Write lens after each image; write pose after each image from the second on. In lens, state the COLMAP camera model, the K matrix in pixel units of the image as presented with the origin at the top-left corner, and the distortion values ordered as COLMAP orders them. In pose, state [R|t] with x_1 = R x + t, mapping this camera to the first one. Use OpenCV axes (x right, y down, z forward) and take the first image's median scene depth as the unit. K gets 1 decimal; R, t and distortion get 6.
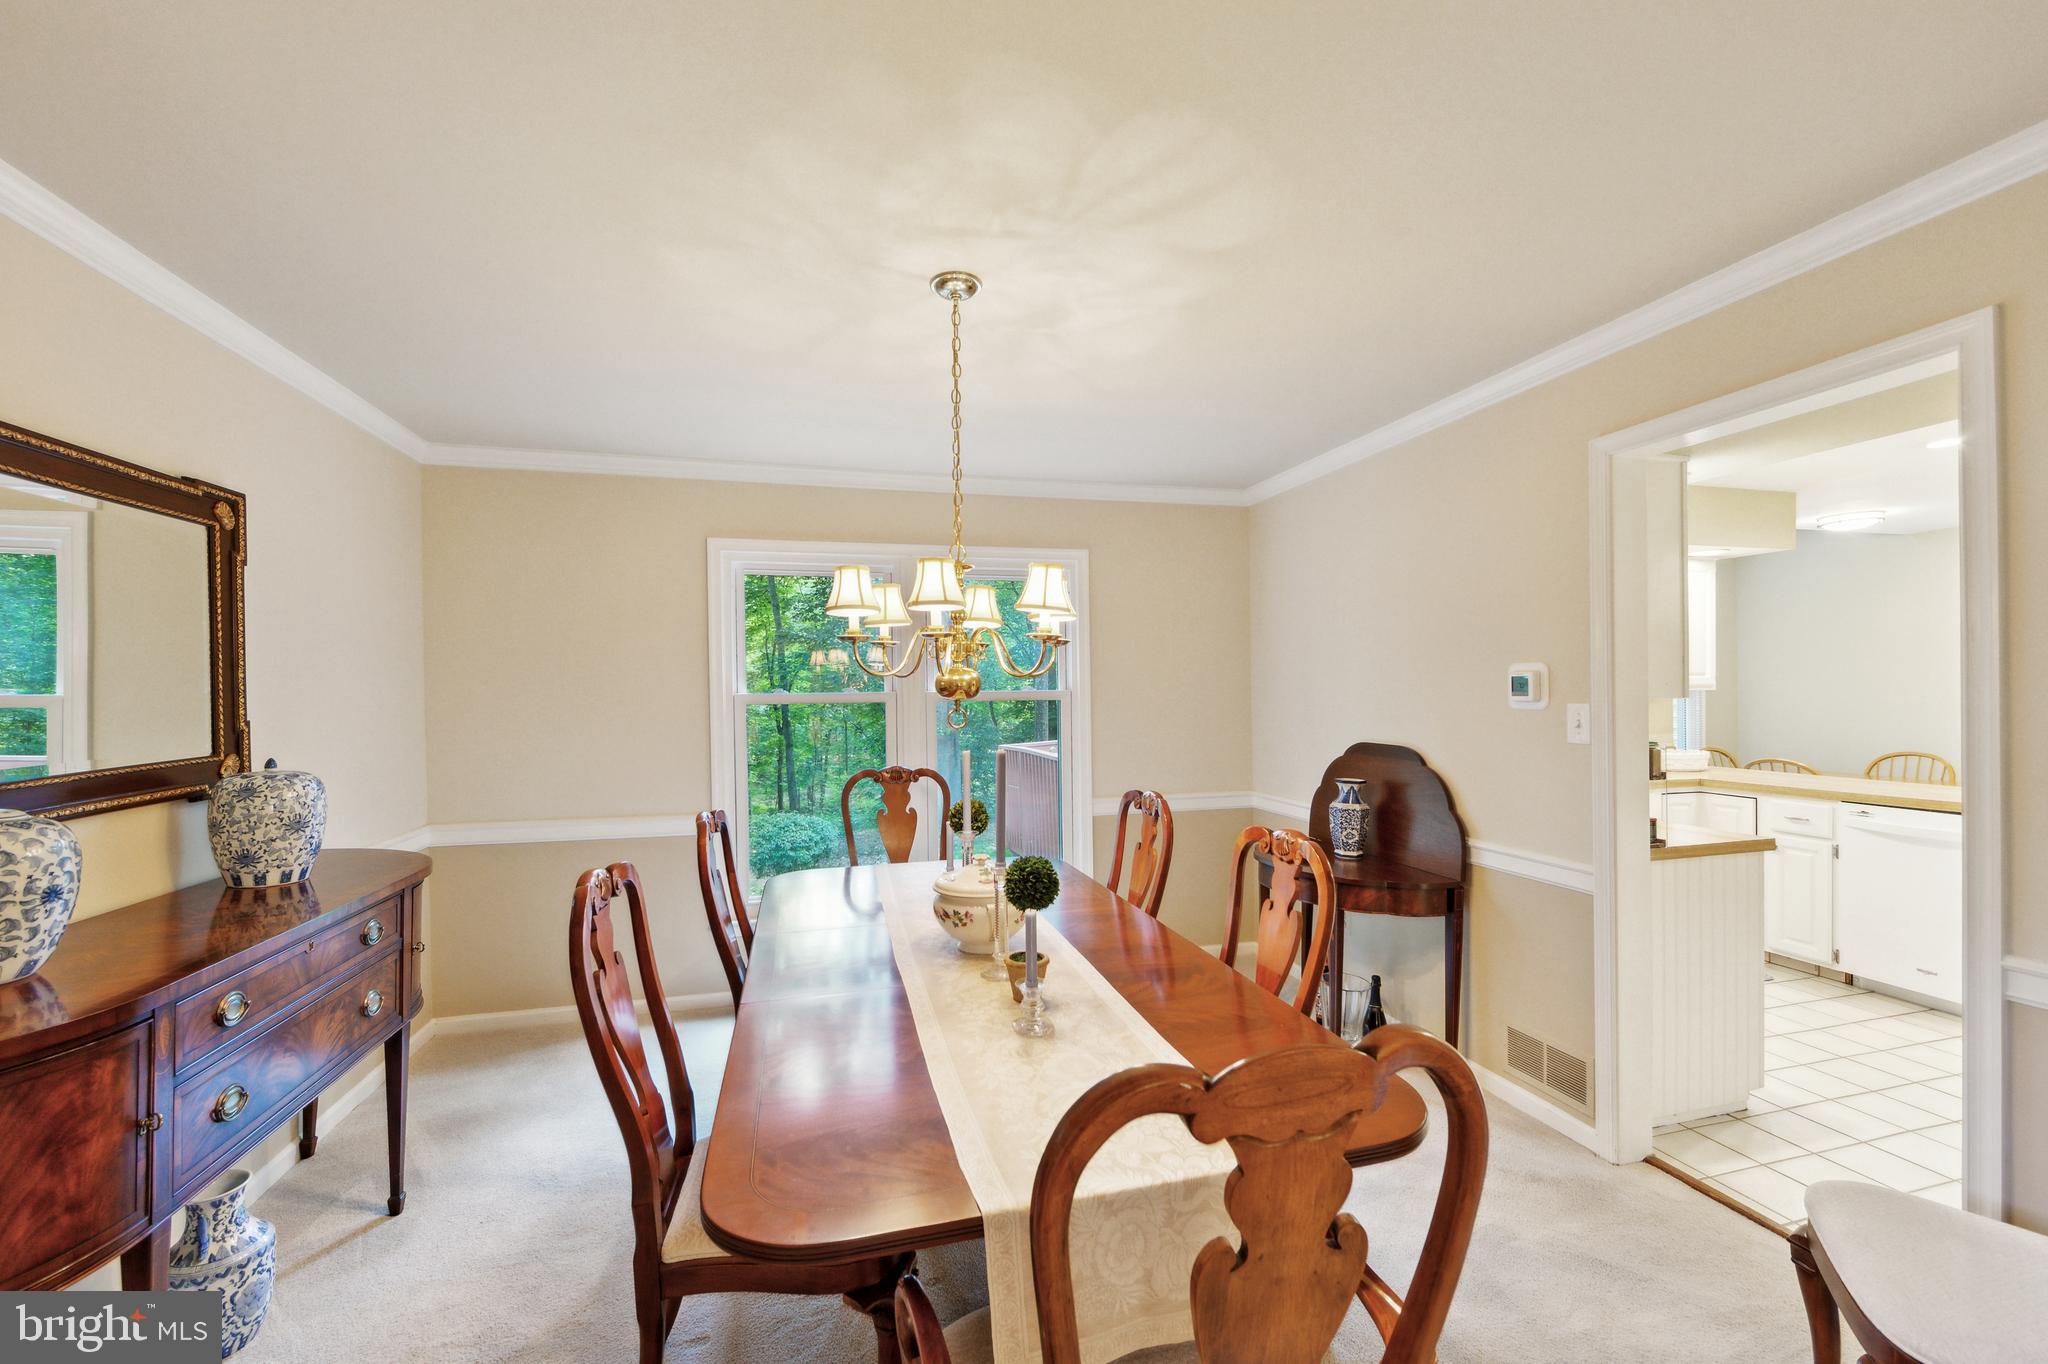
lens RADIAL K [[817.3, 0, 1025.1], [0, 817.3, 688.9], [0, 0, 1]] dist [-0.003354, -0.000442]
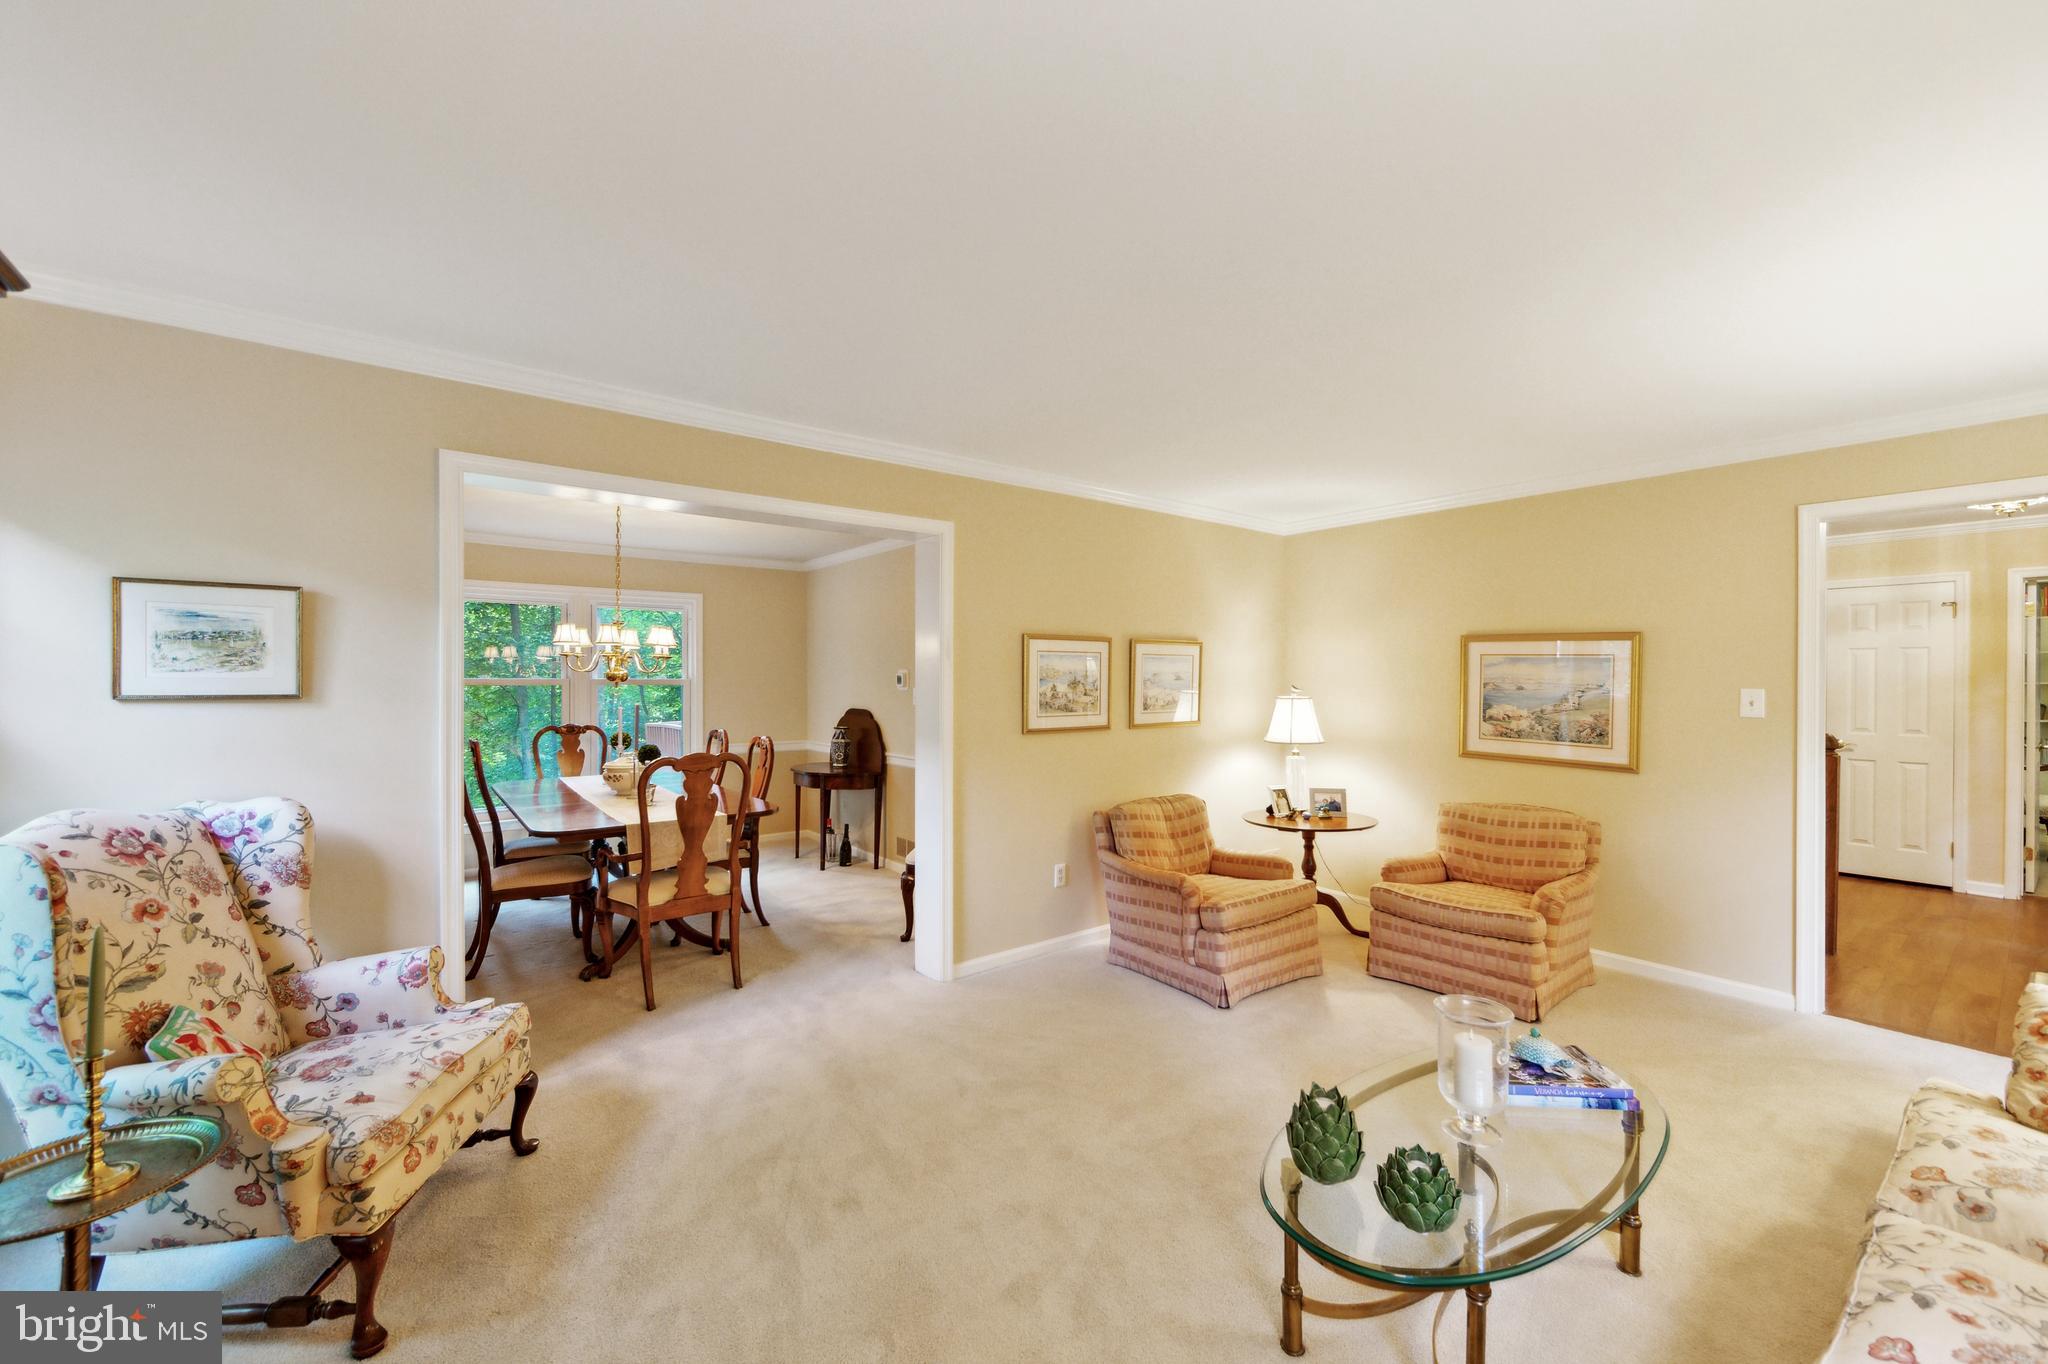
lens RADIAL K [[810.2, 0, 1030.1], [0, 810.2, 680.9], [0, 0, 1]] dist [-0.000336, -0.000168]
pose [[0.919029, 0.012320, 0.393997, 0.059838], [-0.012509, 0.999920, -0.002089, -0.000196], [-0.393991, -0.003009, 0.919109, -1.051396]]
